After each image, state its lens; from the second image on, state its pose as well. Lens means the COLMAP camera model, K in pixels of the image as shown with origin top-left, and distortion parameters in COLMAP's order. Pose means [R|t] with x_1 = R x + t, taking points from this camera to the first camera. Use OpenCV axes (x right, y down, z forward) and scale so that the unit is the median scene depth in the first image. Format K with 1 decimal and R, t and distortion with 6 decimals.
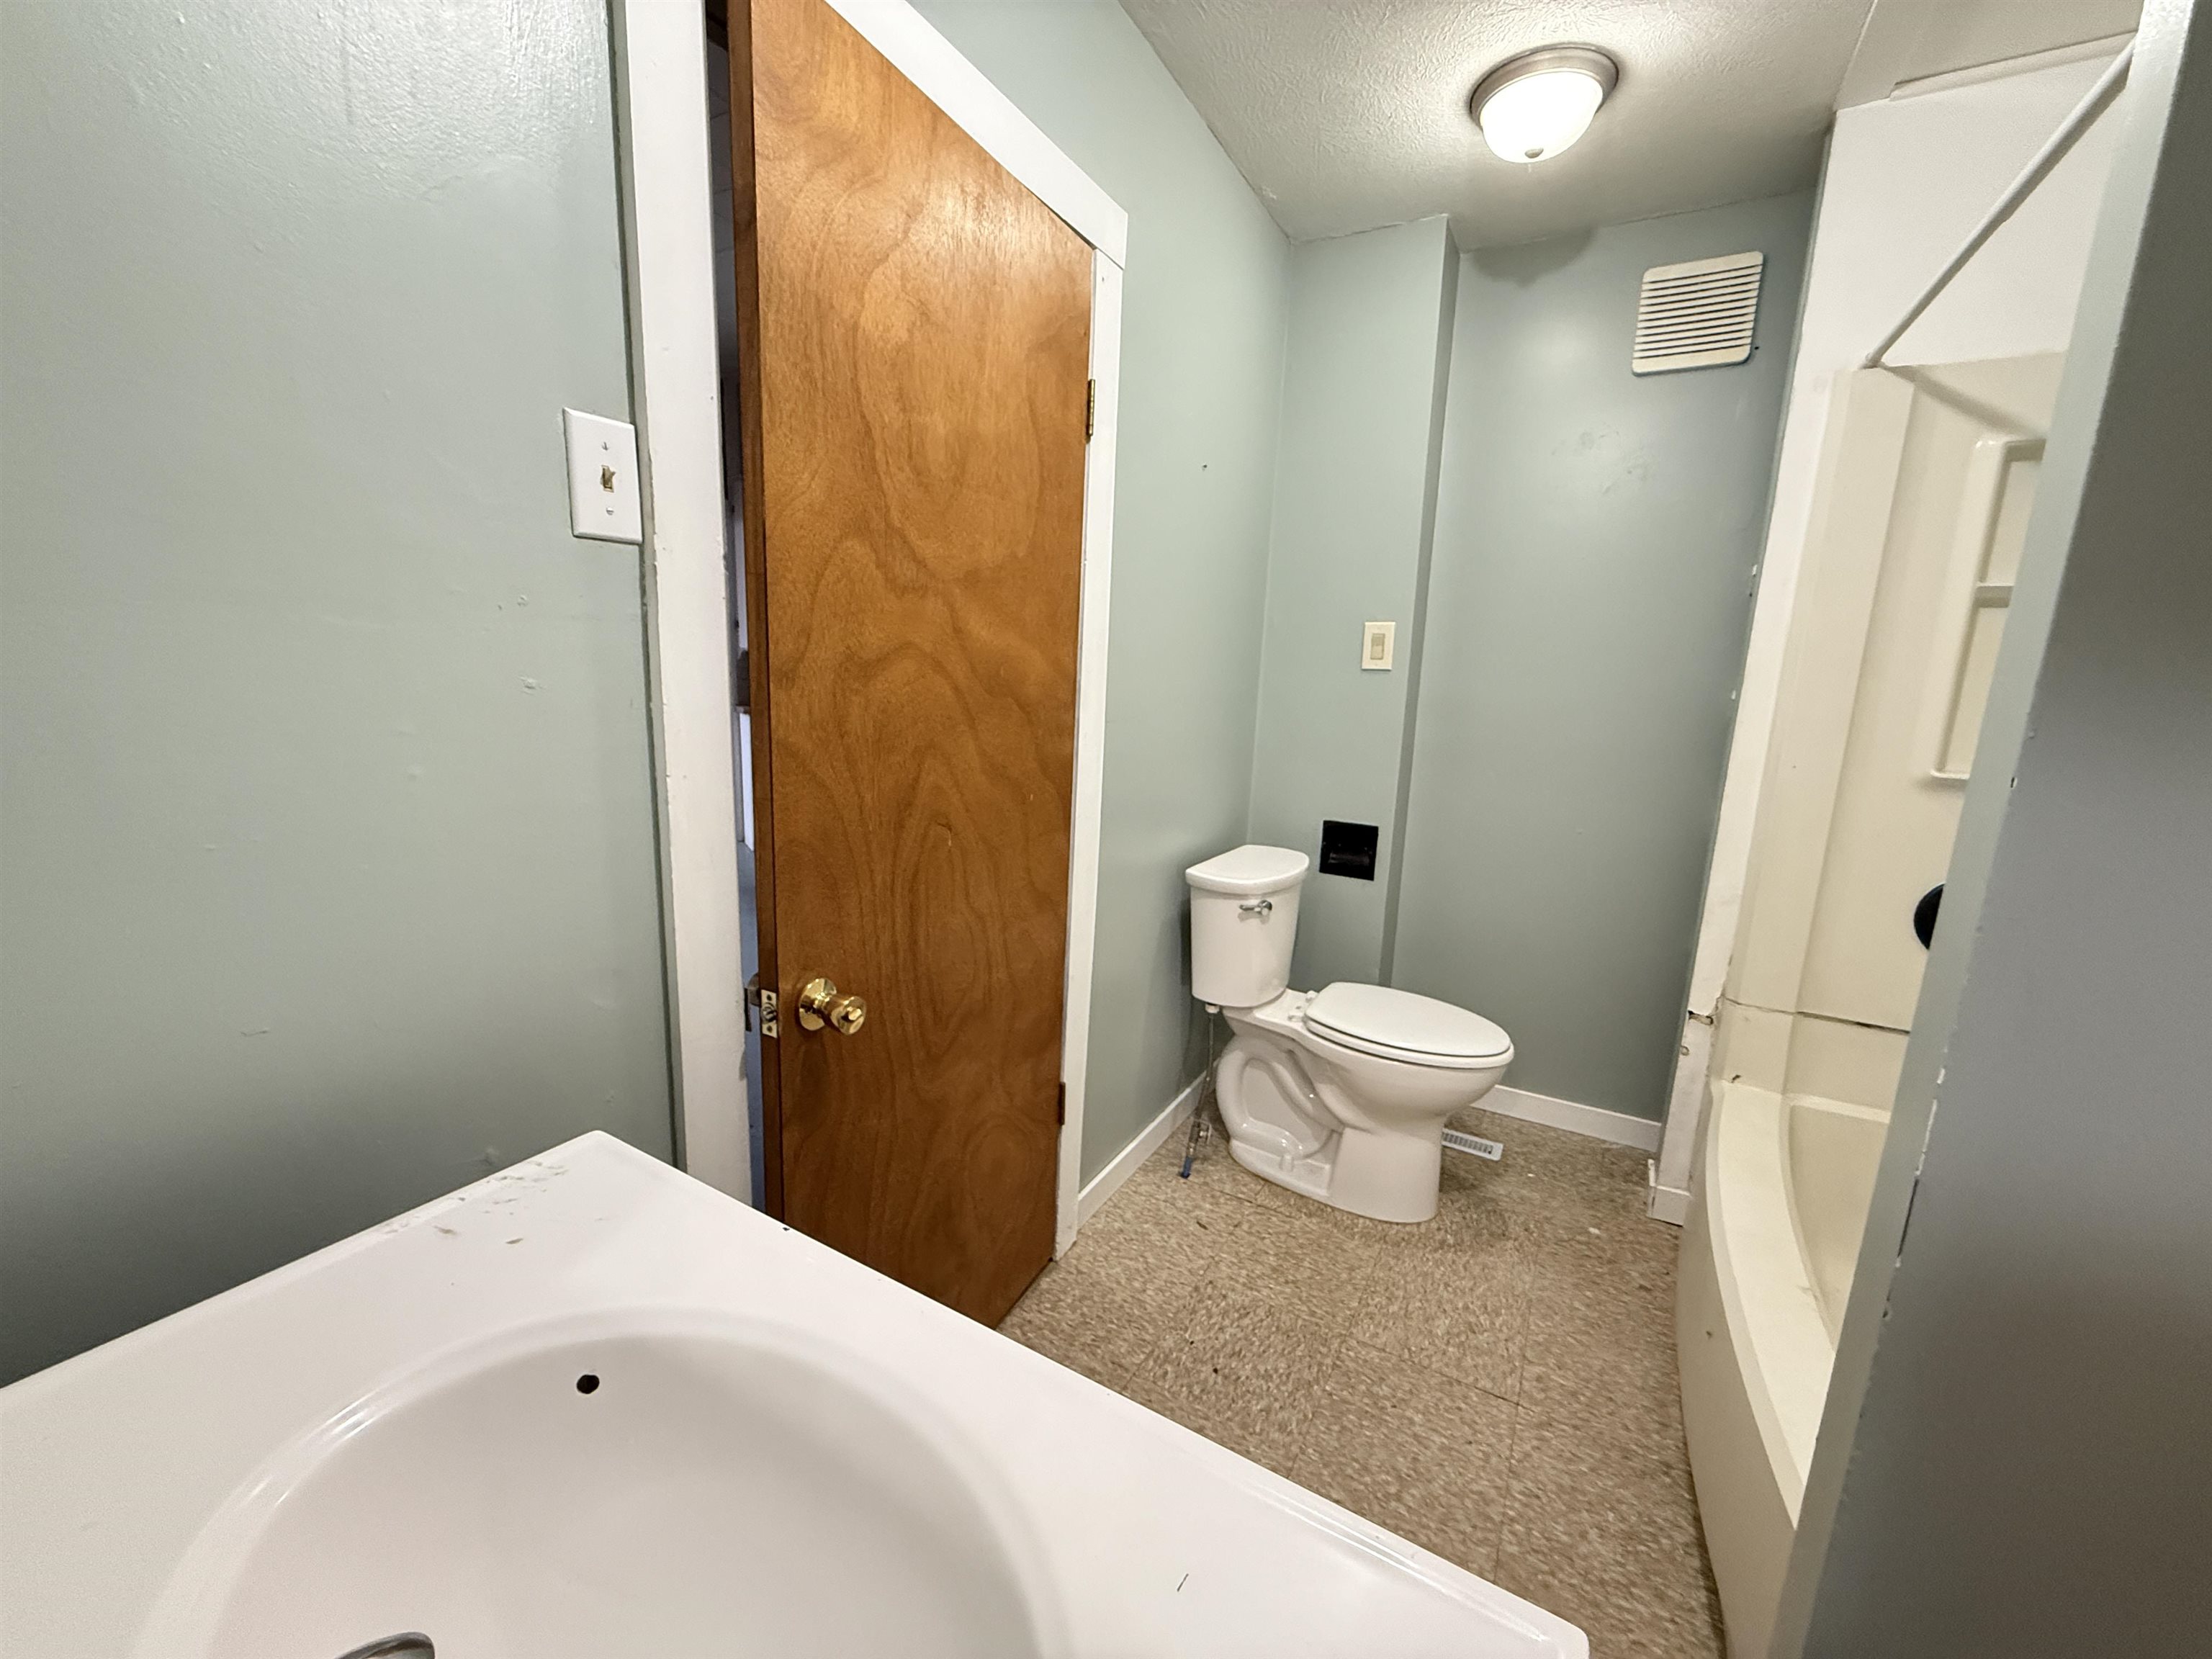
lens RADIAL K [[878.2, 0, 1106.0], [0, 878.2, 829.5], [0, 0, 1]] dist [0.002709, -0.000520]
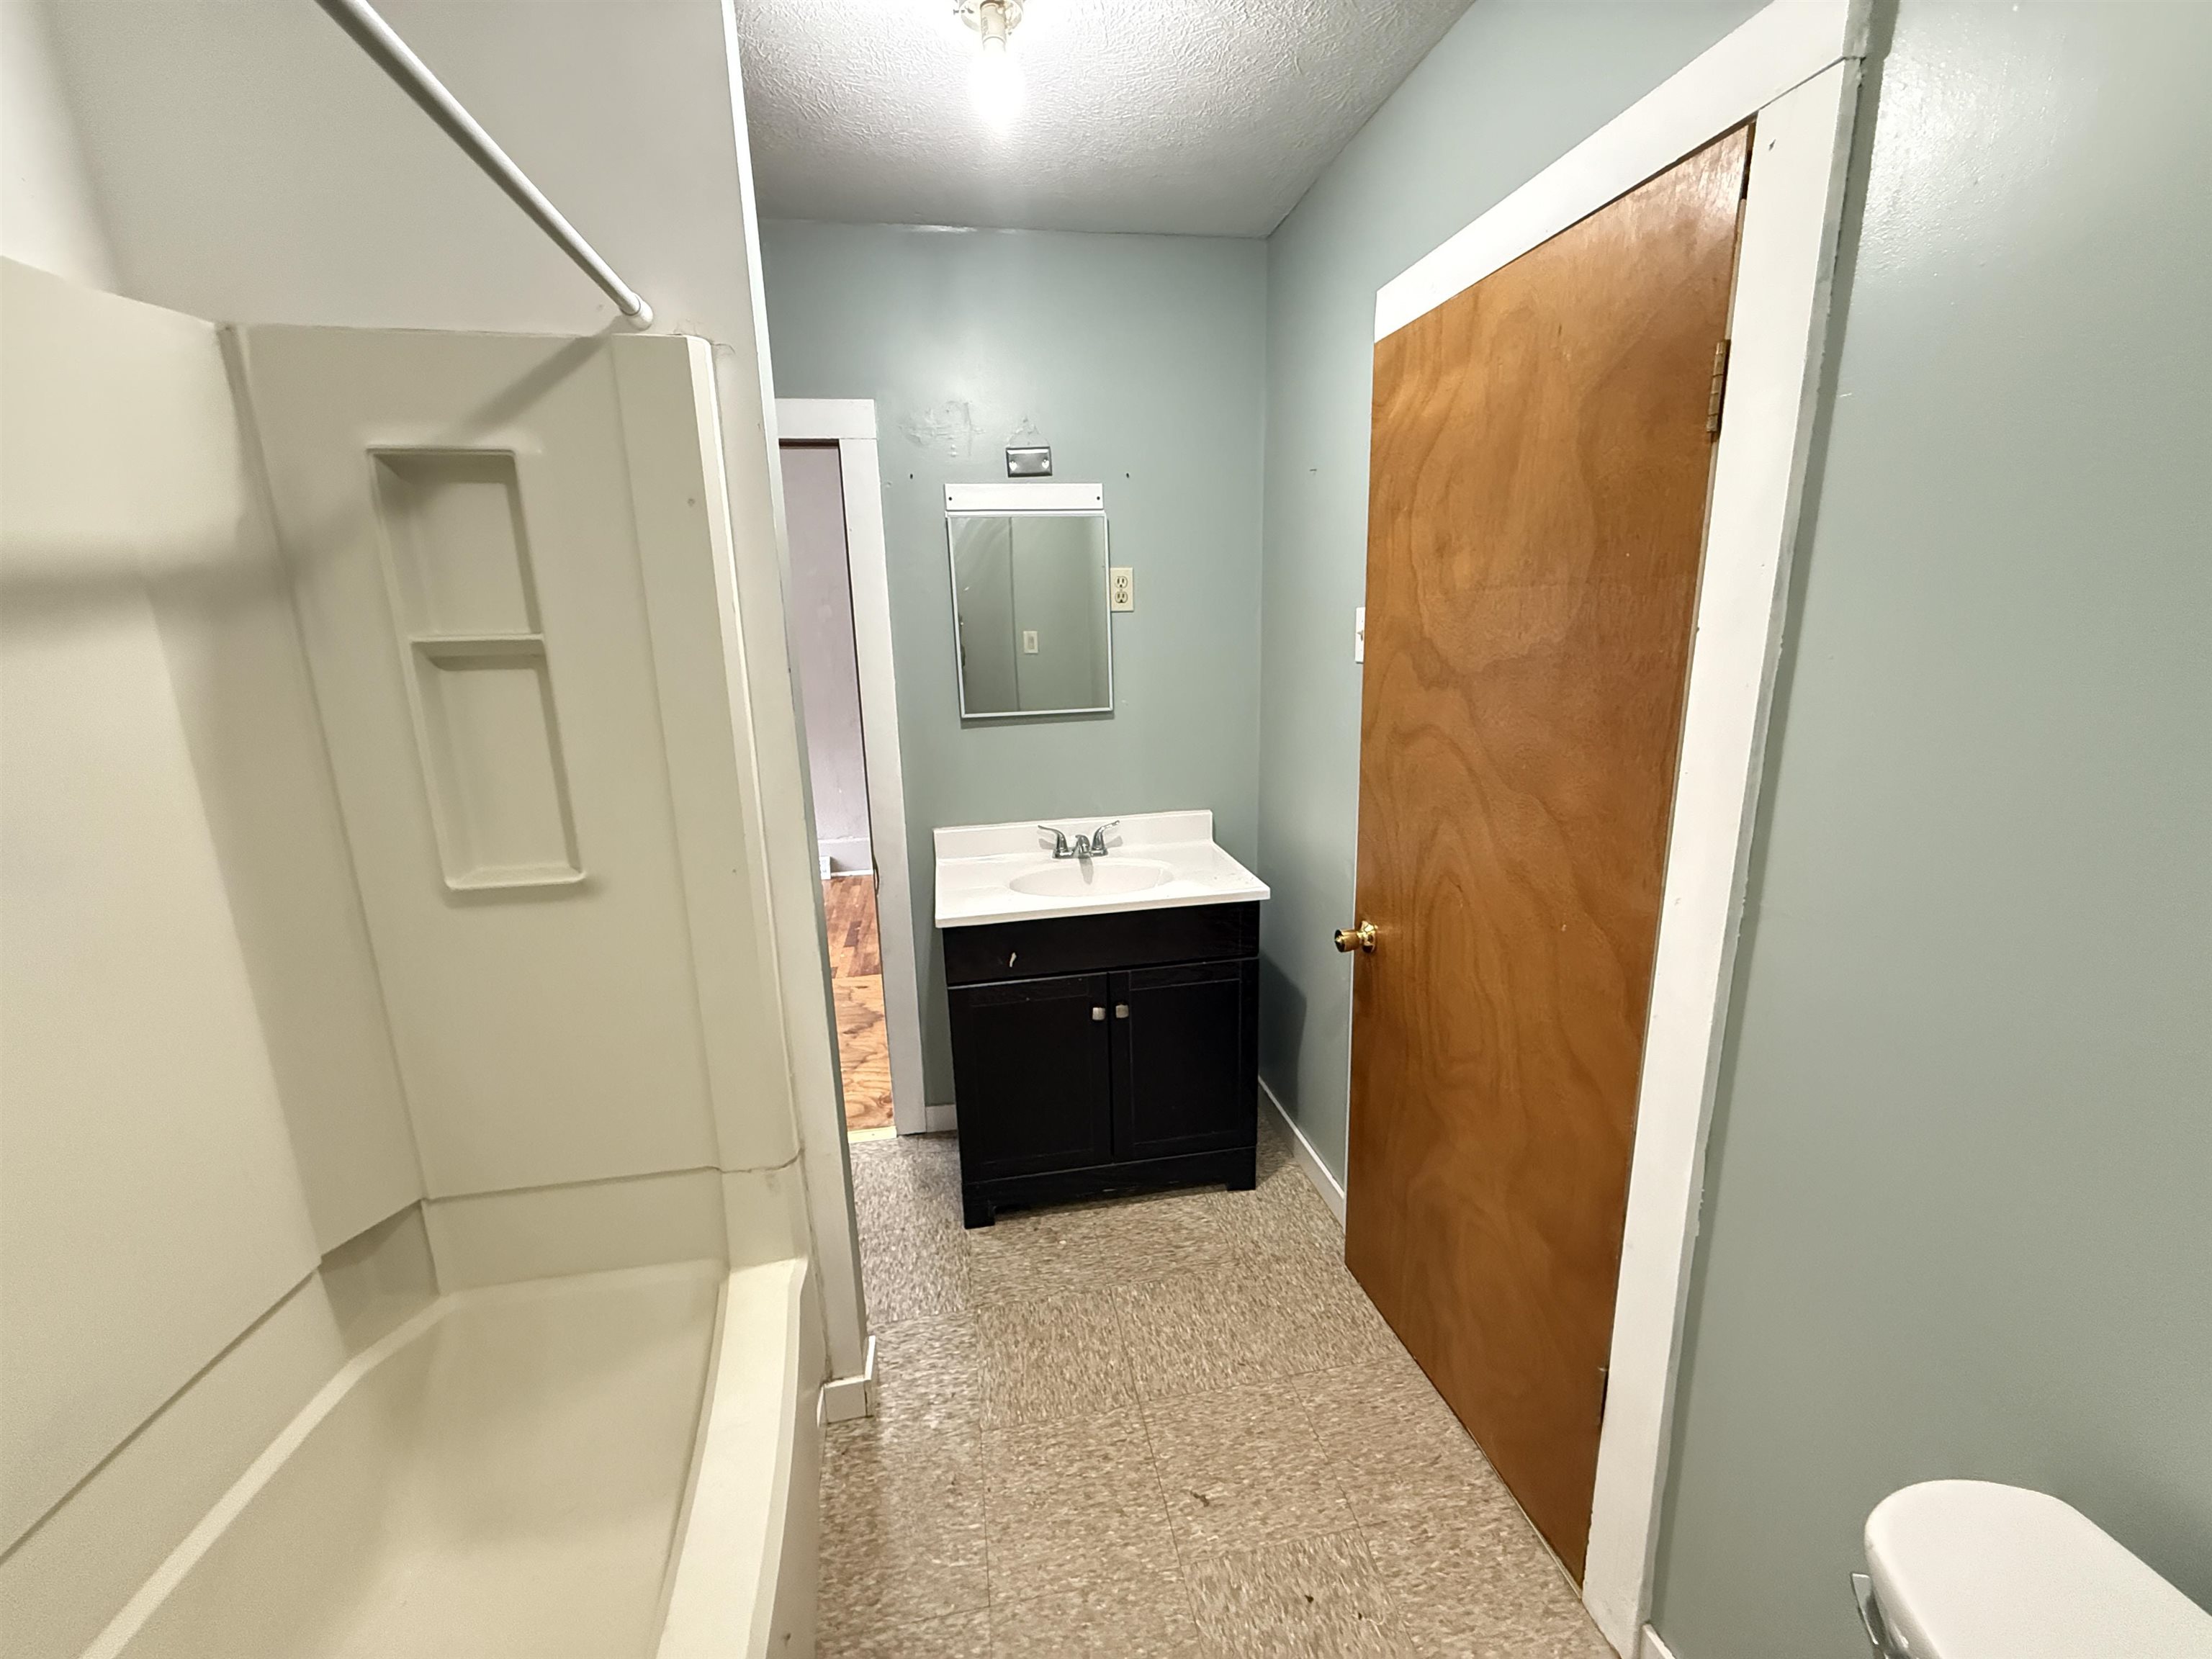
lens RADIAL K [[878.2, 0, 1106.0], [0, 878.2, 829.5], [0, 0, 1]] dist [0.002709, -0.000520]
pose [[-0.768406, 0.130557, -0.626504, 0.853126], [-0.125776, 0.929067, 0.347873, -0.404606], [0.627481, 0.346107, -0.697479, 1.462723]]
